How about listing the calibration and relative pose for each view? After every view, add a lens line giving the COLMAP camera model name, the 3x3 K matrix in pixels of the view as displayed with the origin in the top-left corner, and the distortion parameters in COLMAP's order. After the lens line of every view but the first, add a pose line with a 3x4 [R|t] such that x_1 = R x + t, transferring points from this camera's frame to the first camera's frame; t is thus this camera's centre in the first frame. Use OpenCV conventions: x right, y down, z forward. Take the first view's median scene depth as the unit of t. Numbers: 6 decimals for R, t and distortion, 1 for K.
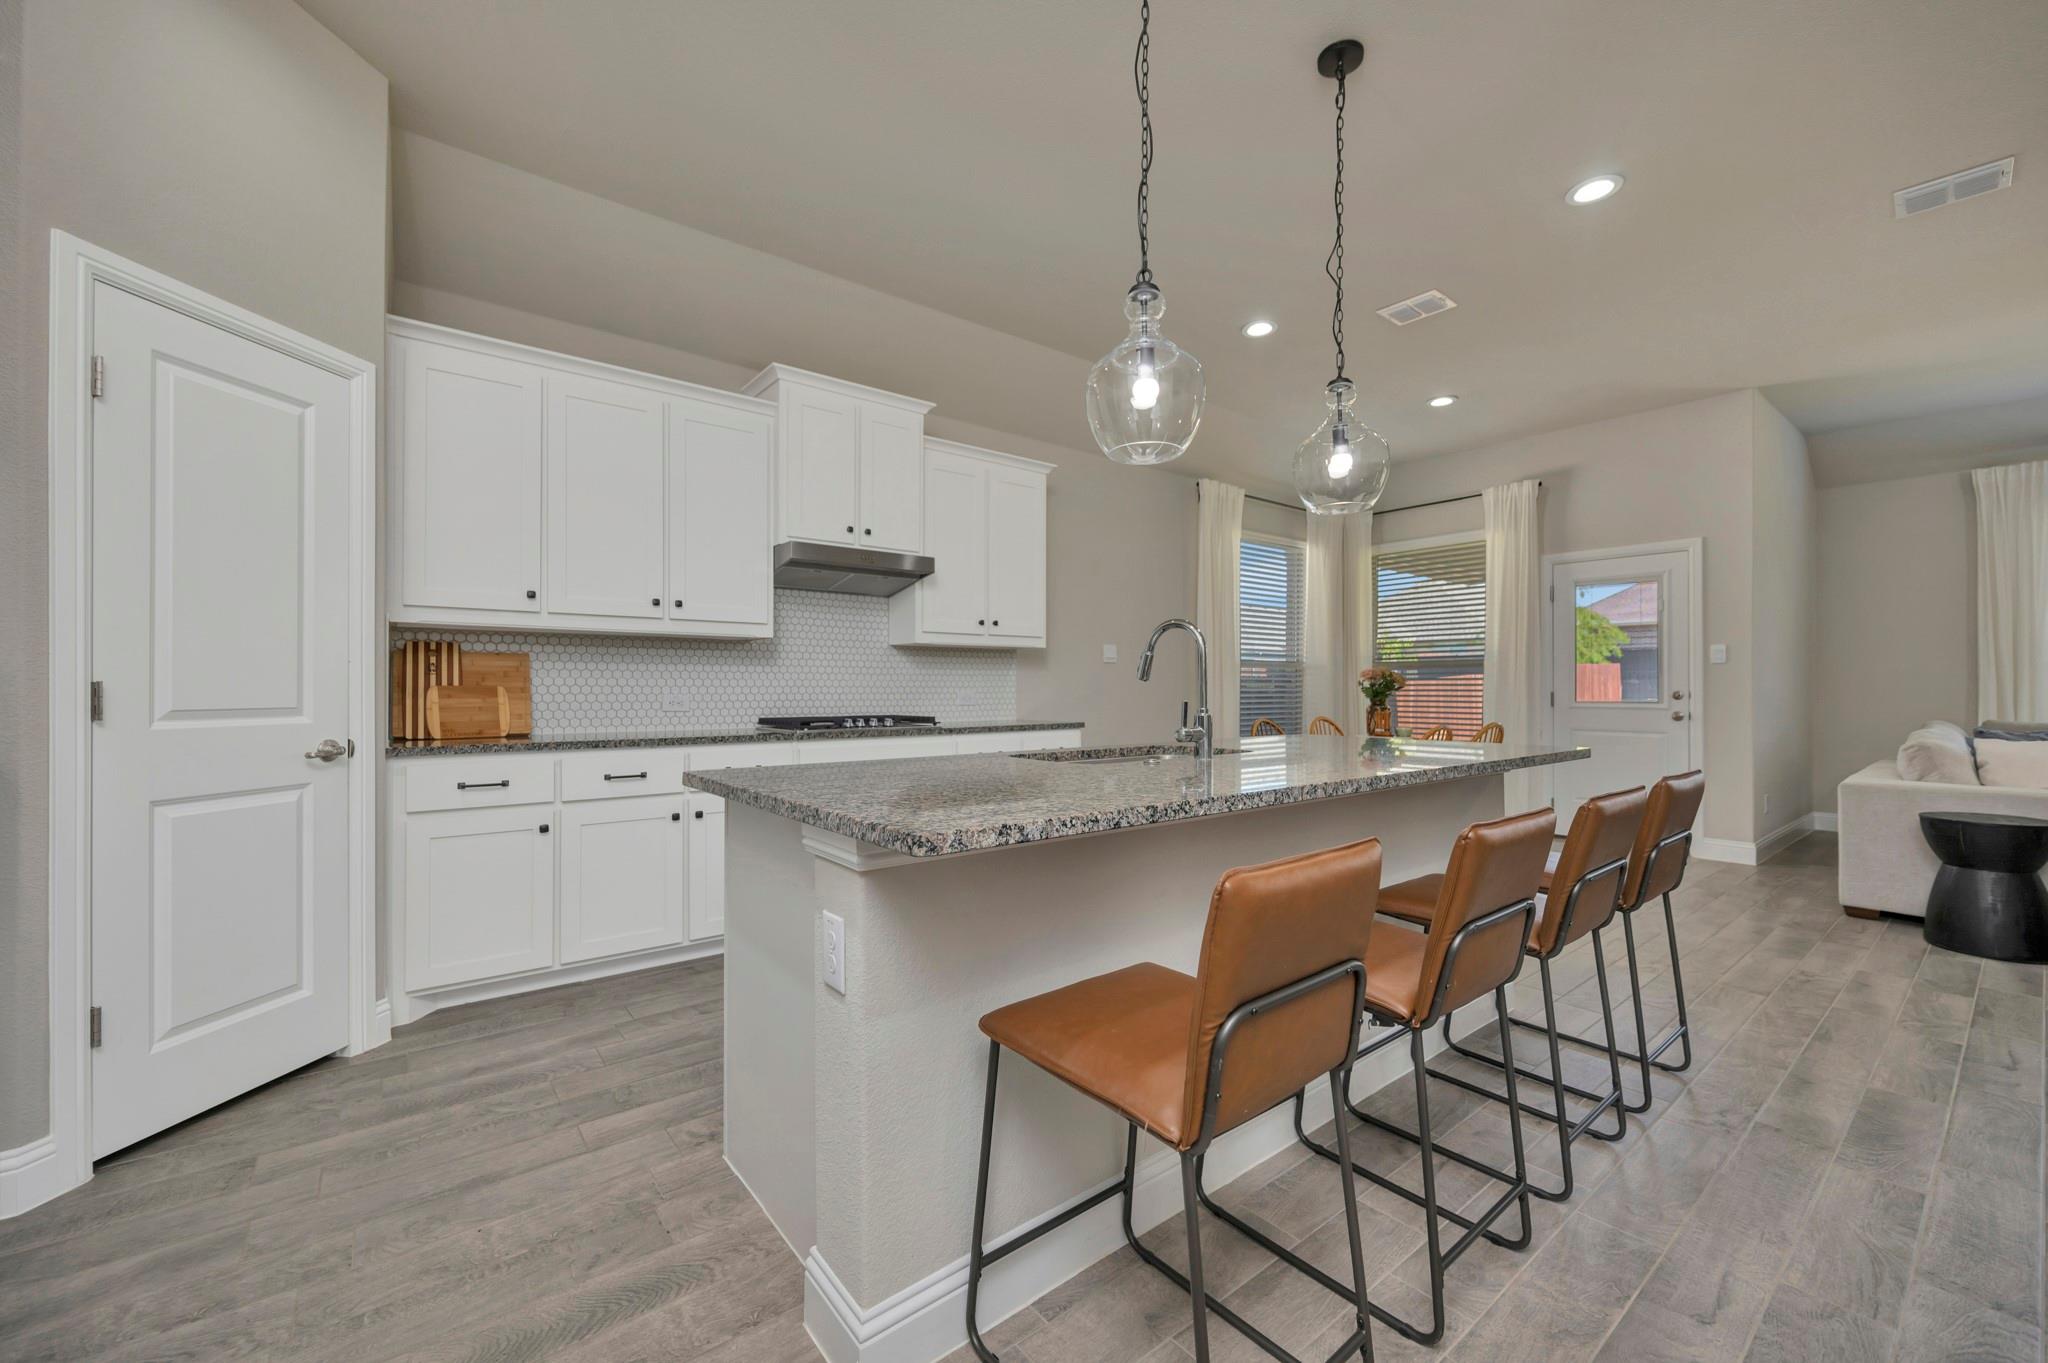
lens RADIAL K [[811.7, 0, 1023.4], [0, 811.7, 694.8], [0, 0, 1]] dist [-0.002074, -0.000237]
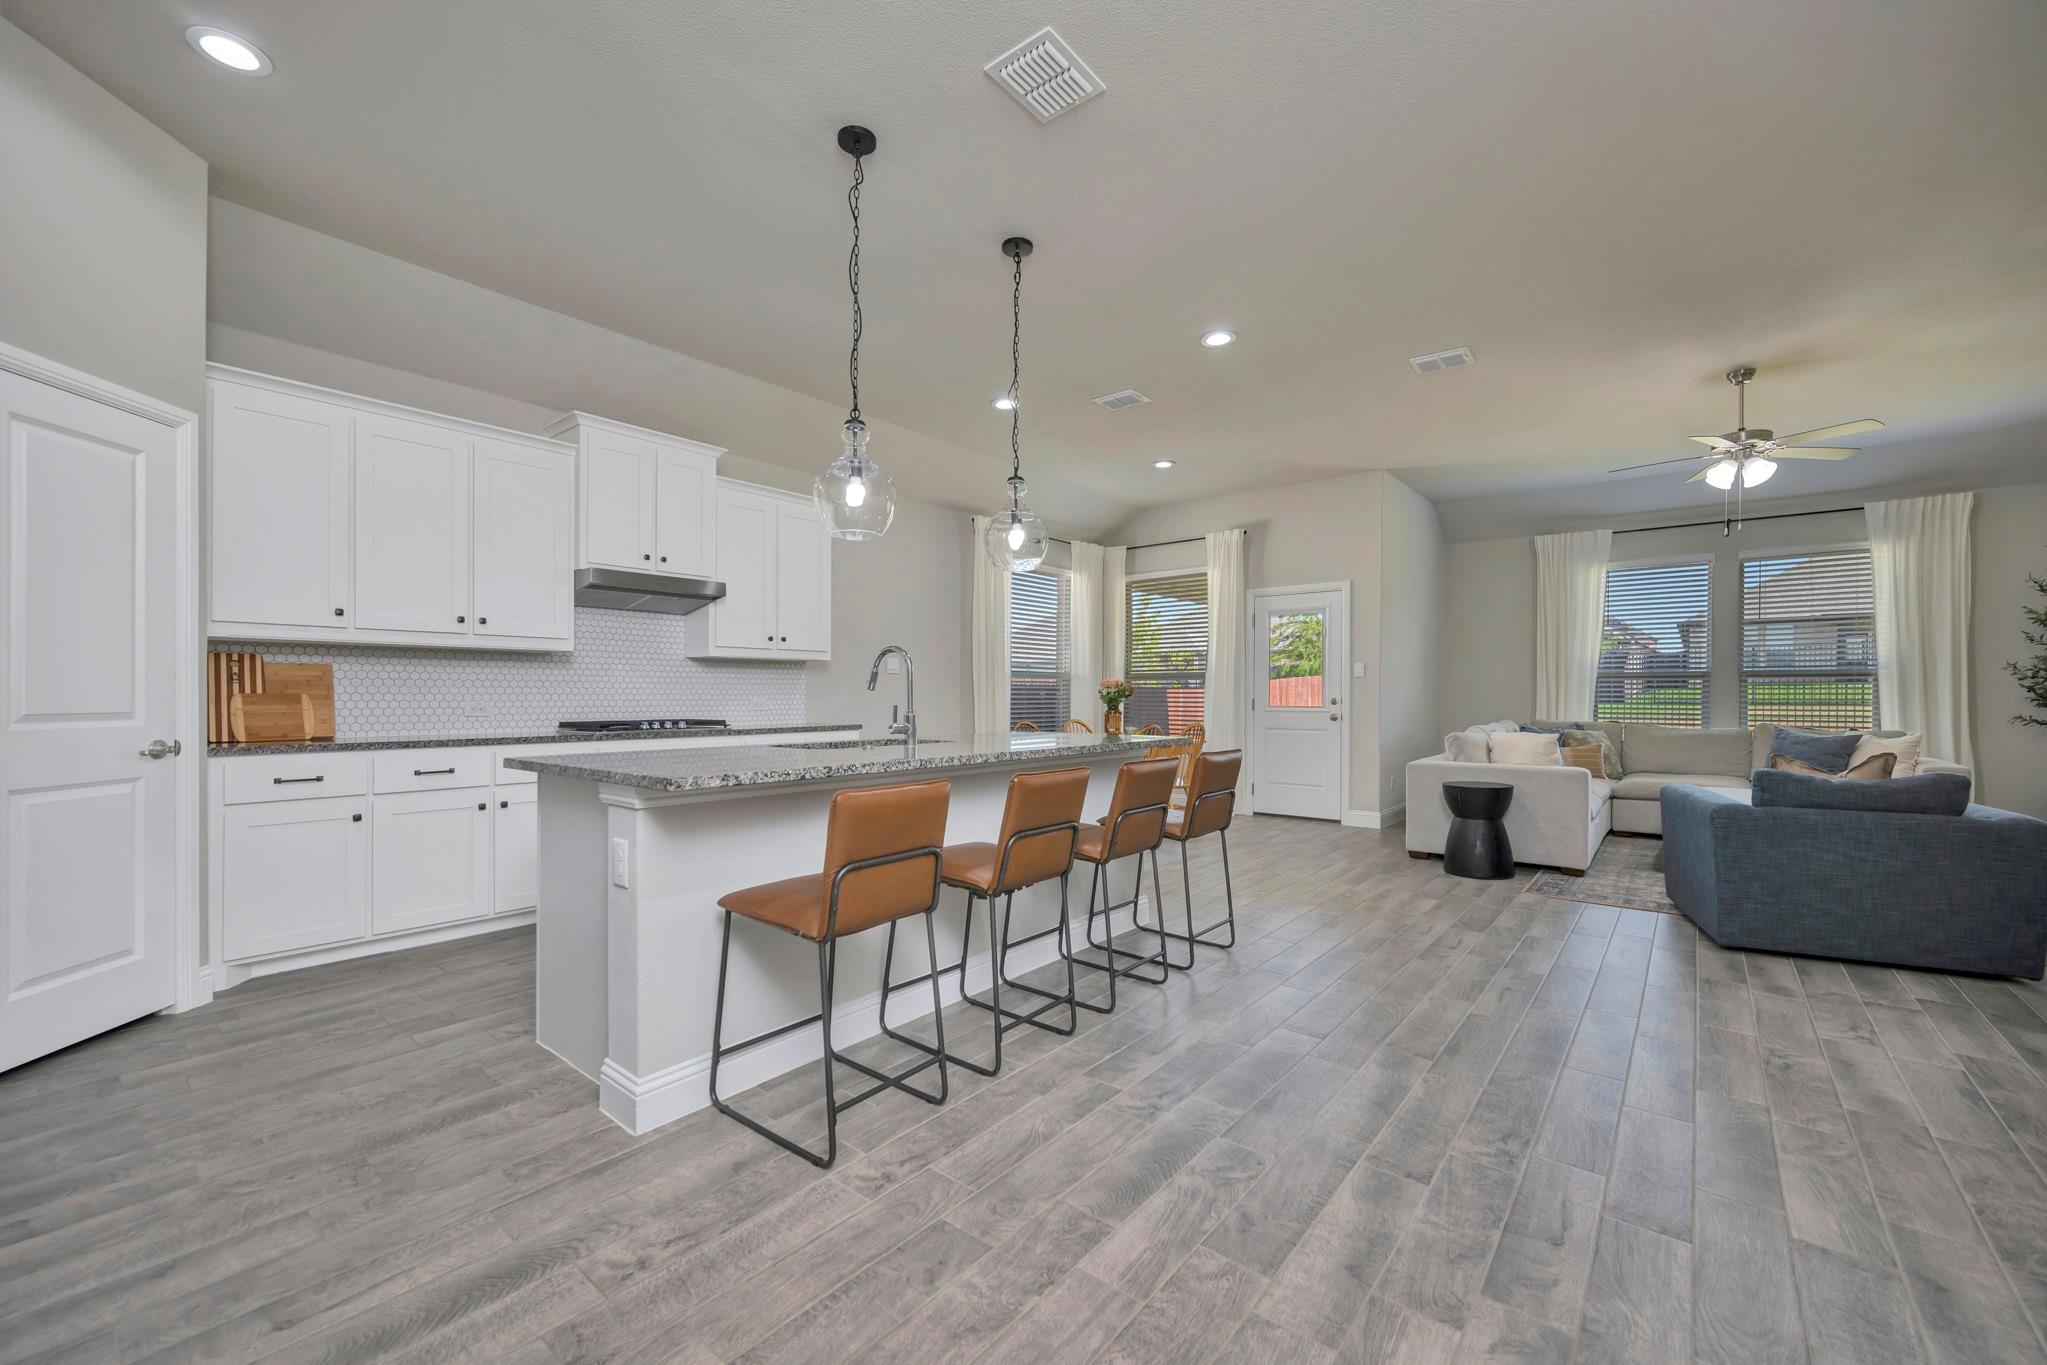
lens RADIAL K [[811.3, 0, 1022.9], [0, 811.3, 695.8], [0, 0, 1]] dist [-0.002074, -0.000237]
pose [[0.977747, -0.000128, 0.209788, 0.089914], [0.001819, 0.999967, -0.007869, 0.002797], [-0.209780, 0.008076, 0.977715, -0.316892]]
